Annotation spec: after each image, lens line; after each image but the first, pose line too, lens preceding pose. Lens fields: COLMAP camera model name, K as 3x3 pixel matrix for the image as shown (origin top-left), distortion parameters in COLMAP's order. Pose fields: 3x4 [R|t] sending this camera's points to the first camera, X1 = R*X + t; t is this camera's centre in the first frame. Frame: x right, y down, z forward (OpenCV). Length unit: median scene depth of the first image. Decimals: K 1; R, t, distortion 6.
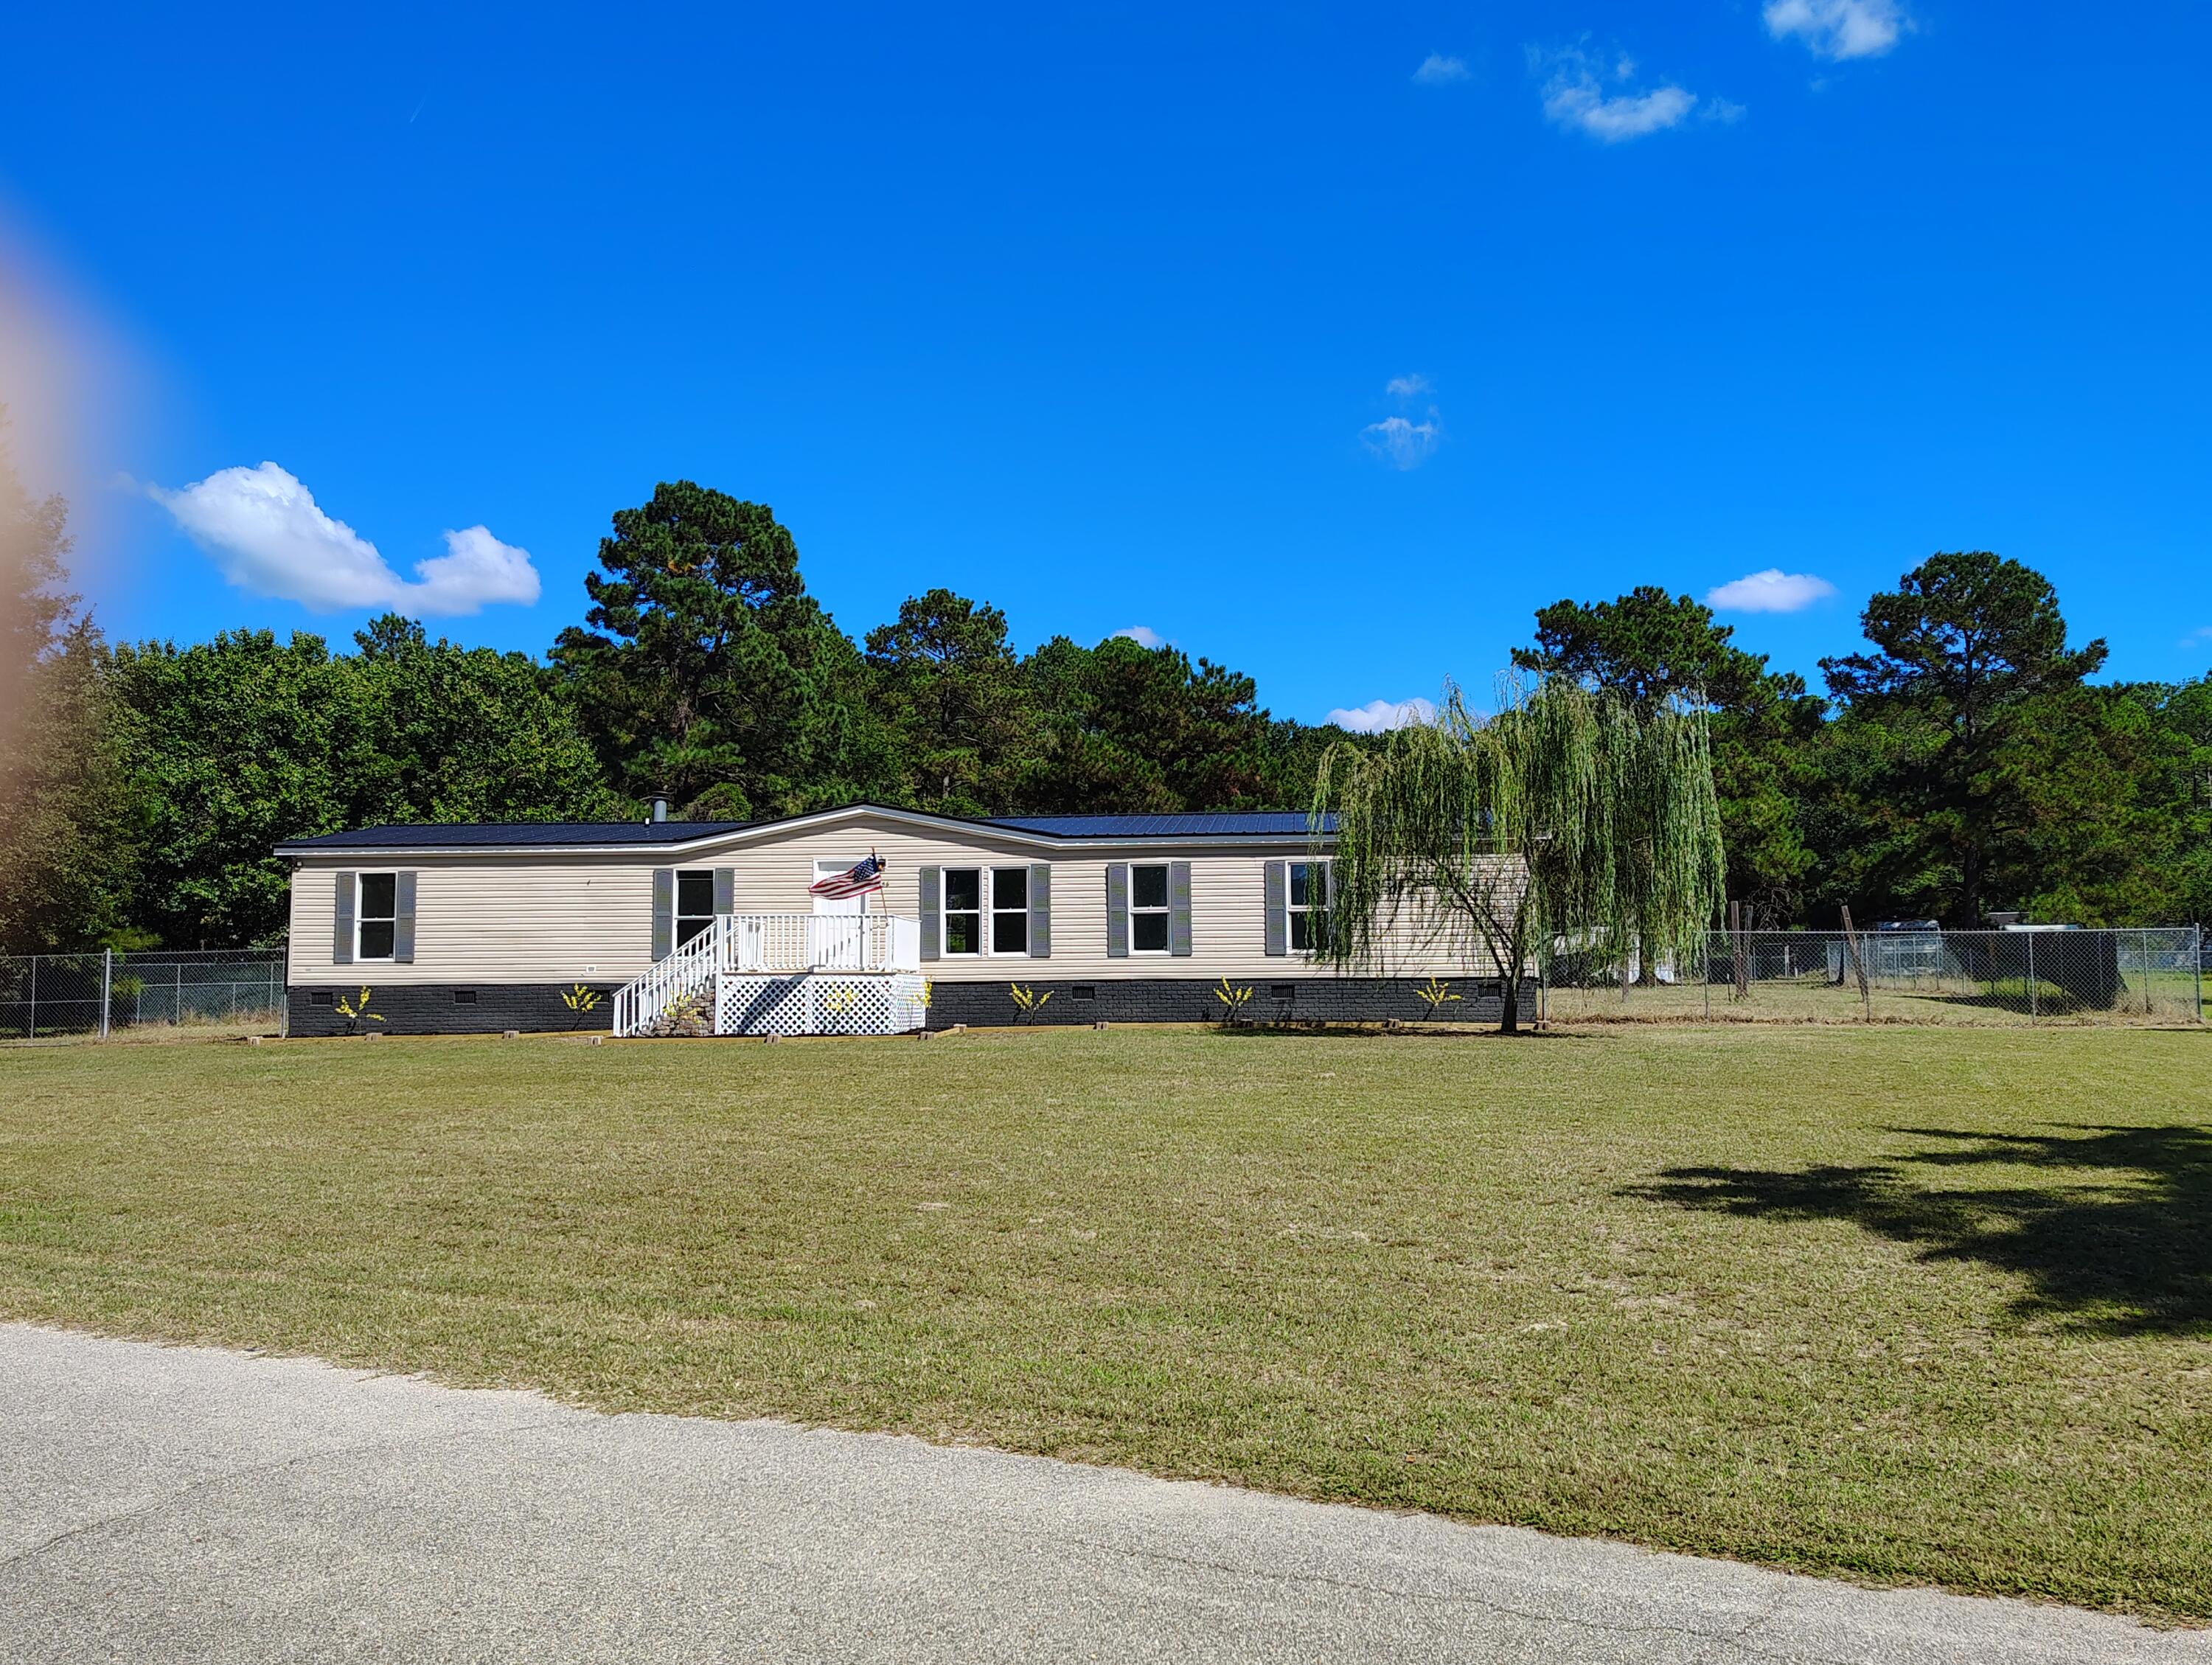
lens RADIAL K [[1874.4, 0, 1106.0], [0, 1874.4, 832.5], [0, 0, 1]] dist [0.028825, -0.000517]
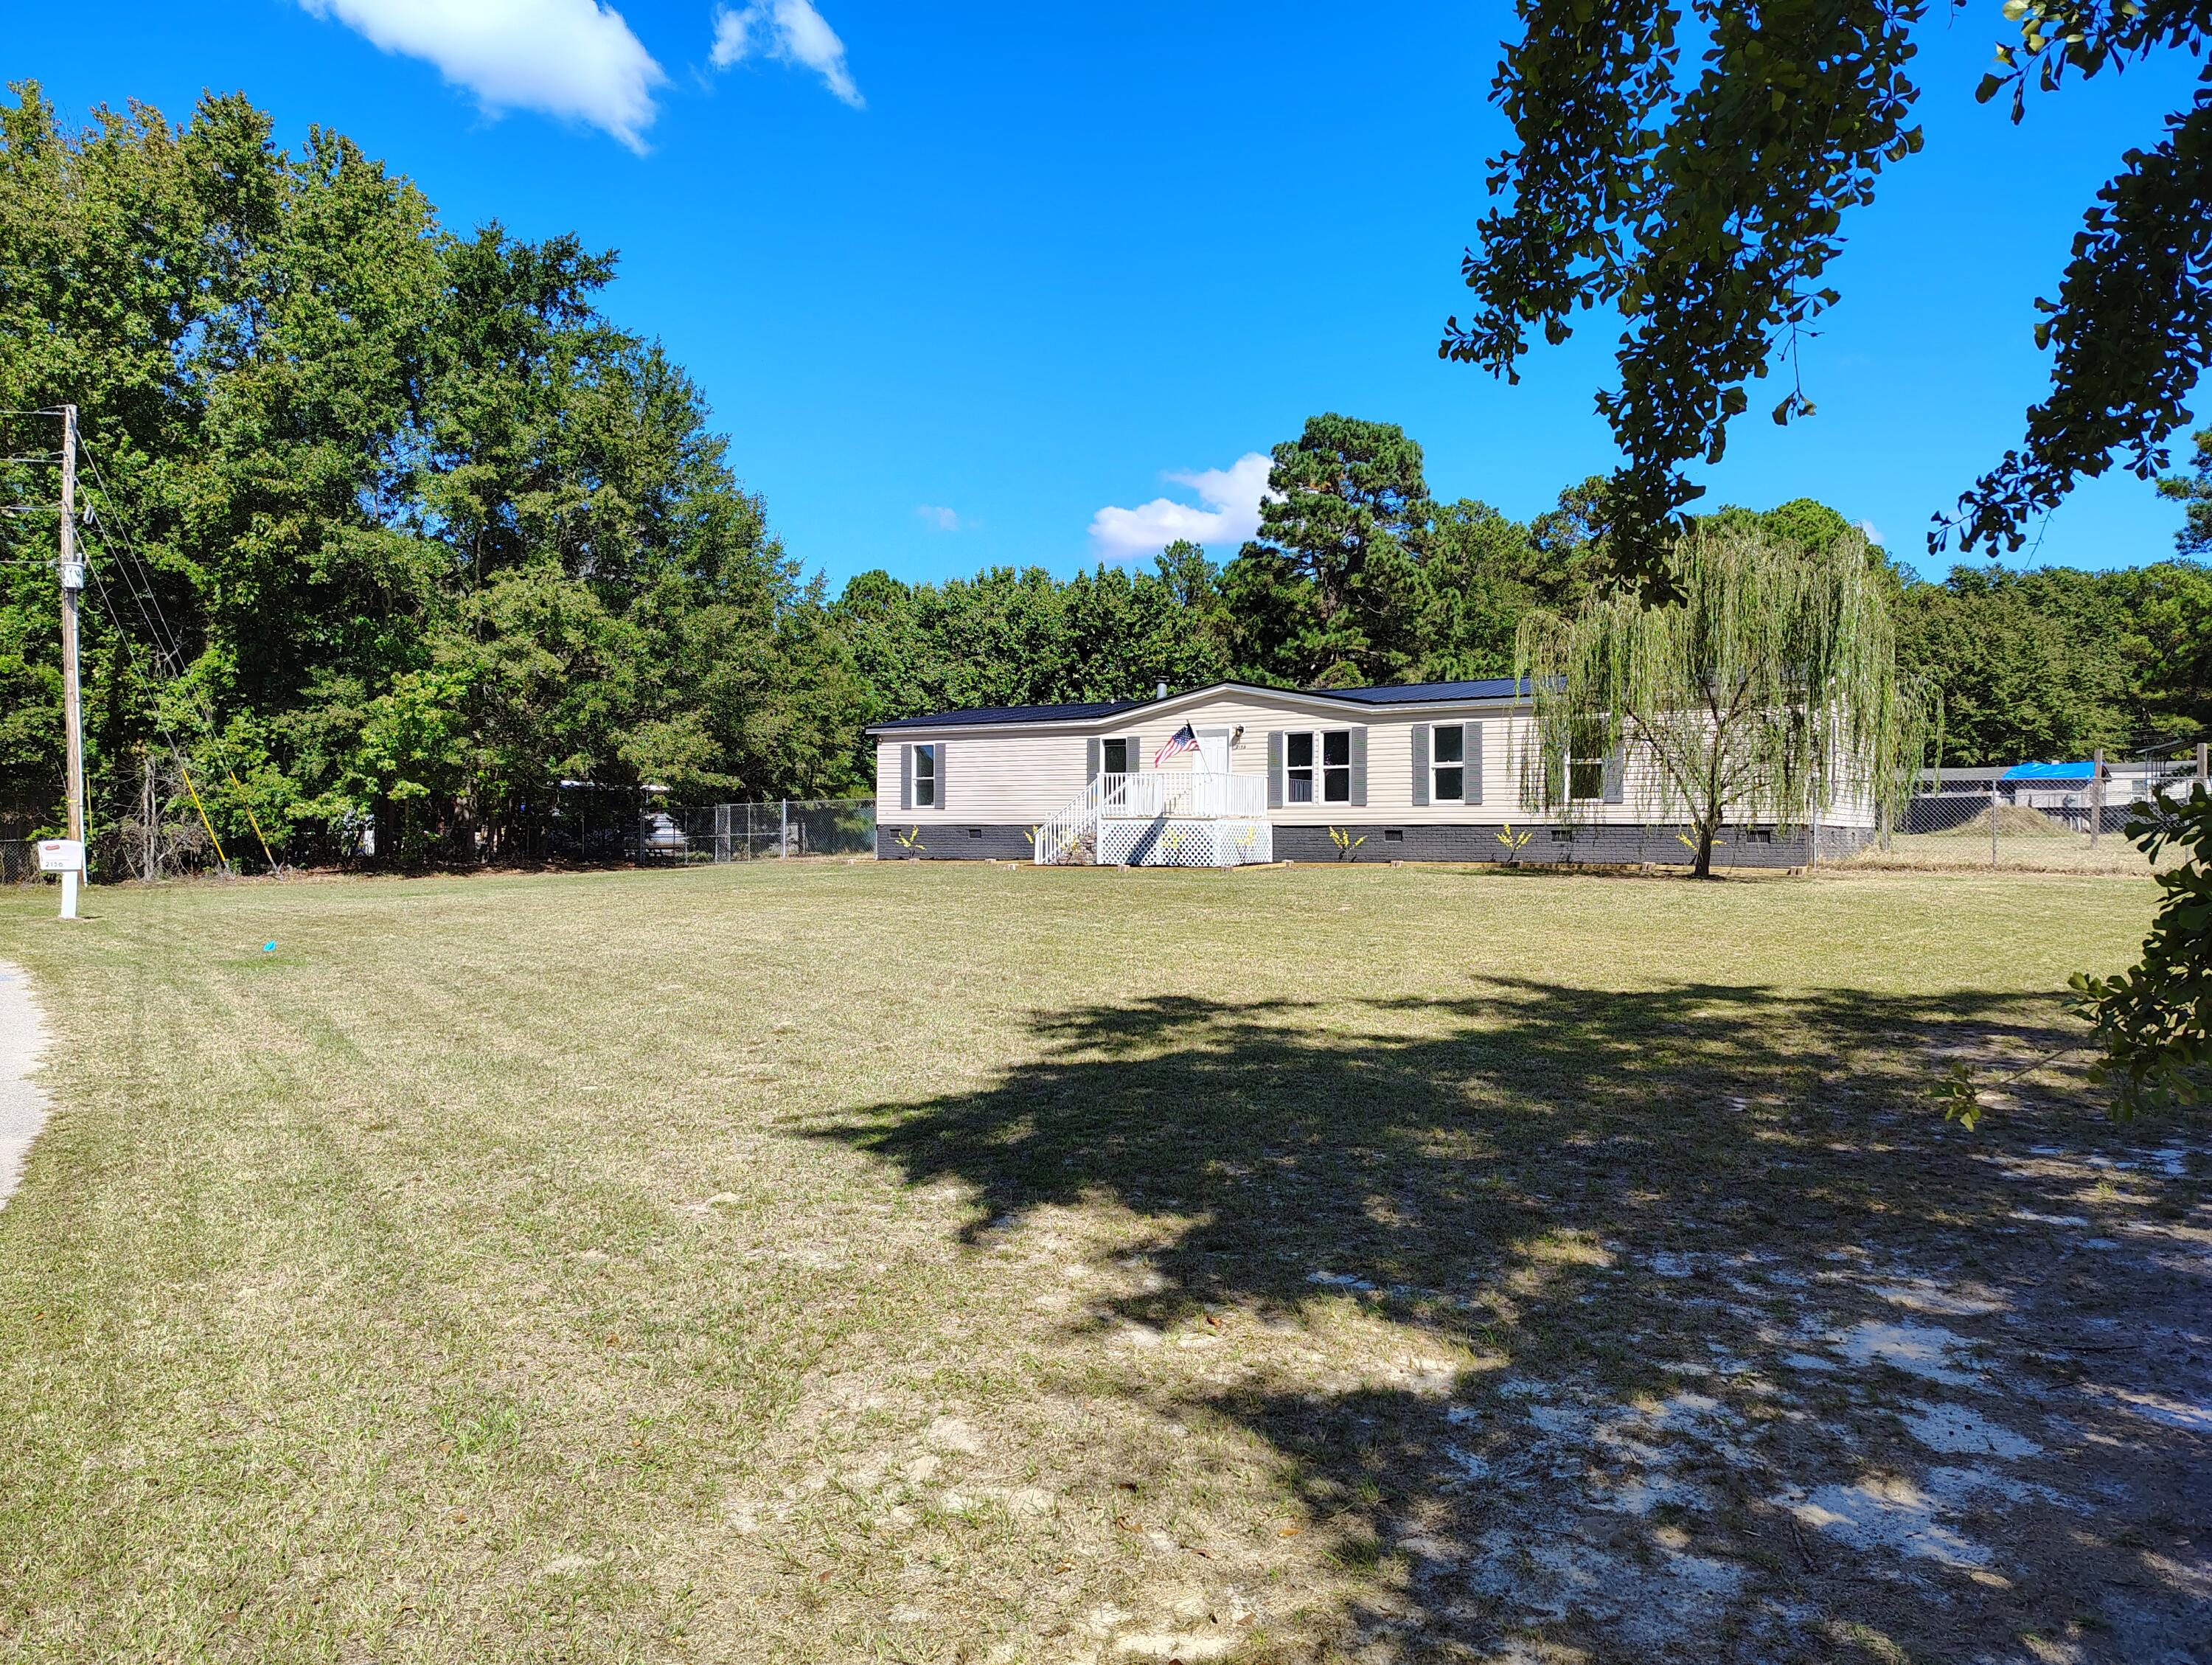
lens RADIAL K [[1557.7, 0, 1106.0], [0, 1557.7, 832.5], [0, 0, 1]] dist [0.017960, -0.002825]
pose [[0.863219, 0.008858, -0.504753, 0.323804], [0.035391, 0.996324, 0.078009, 0.000532], [0.503588, -0.085202, 0.859732, 0.062156]]
